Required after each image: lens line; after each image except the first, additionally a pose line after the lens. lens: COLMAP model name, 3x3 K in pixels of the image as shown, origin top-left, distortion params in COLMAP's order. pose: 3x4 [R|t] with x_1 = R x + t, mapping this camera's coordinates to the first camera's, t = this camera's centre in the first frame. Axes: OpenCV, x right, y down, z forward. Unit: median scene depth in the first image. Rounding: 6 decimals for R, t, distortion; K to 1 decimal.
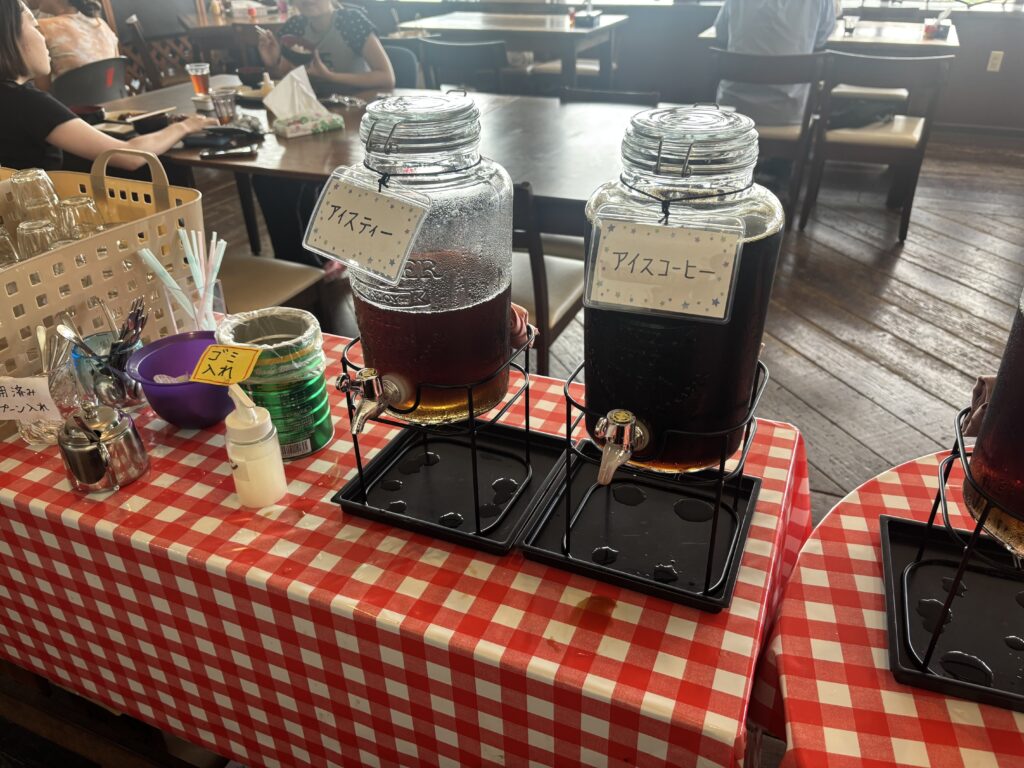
lens RADIAL K [[773.2, 0, 514.3], [0, 773.2, 386.1], [0, 0, 1]] dist [0.026781, -0.034218]
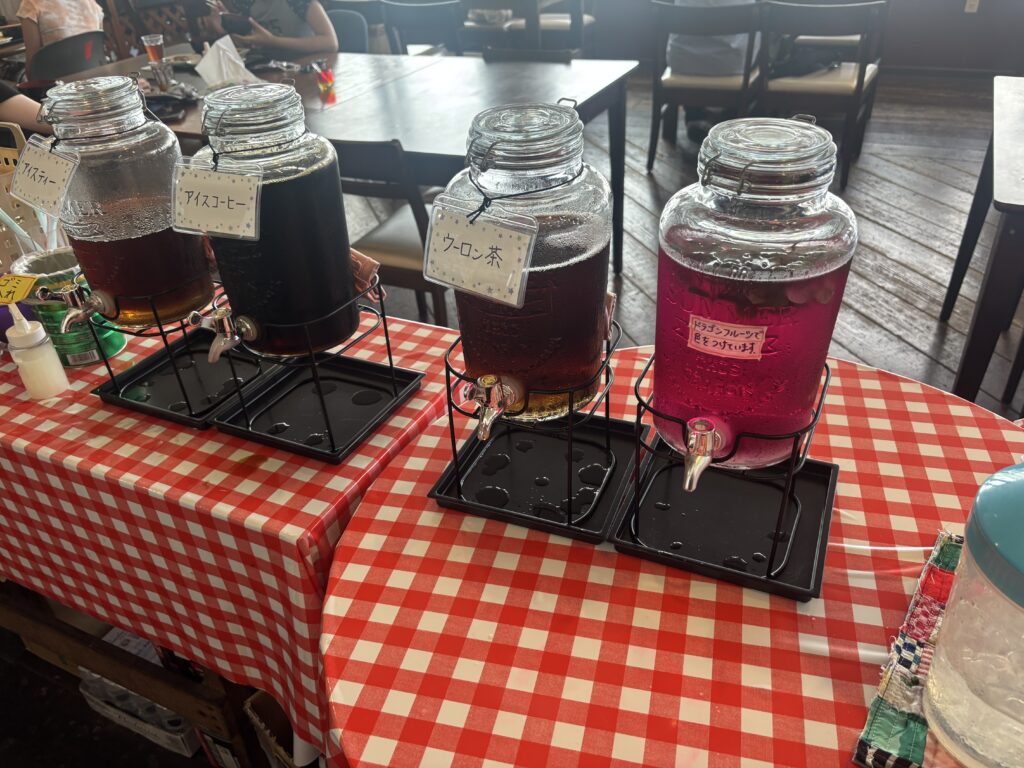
lens RADIAL K [[773.2, 0, 513.7], [0, 773.2, 385.7], [0, 0, 1]] dist [0.026781, -0.034218]
pose [[0.998542, -0.009409, -0.053146, 0.159403], [0.012128, 0.998621, 0.051072, 0.022888], [0.052592, -0.051642, 0.997280, -0.078182]]
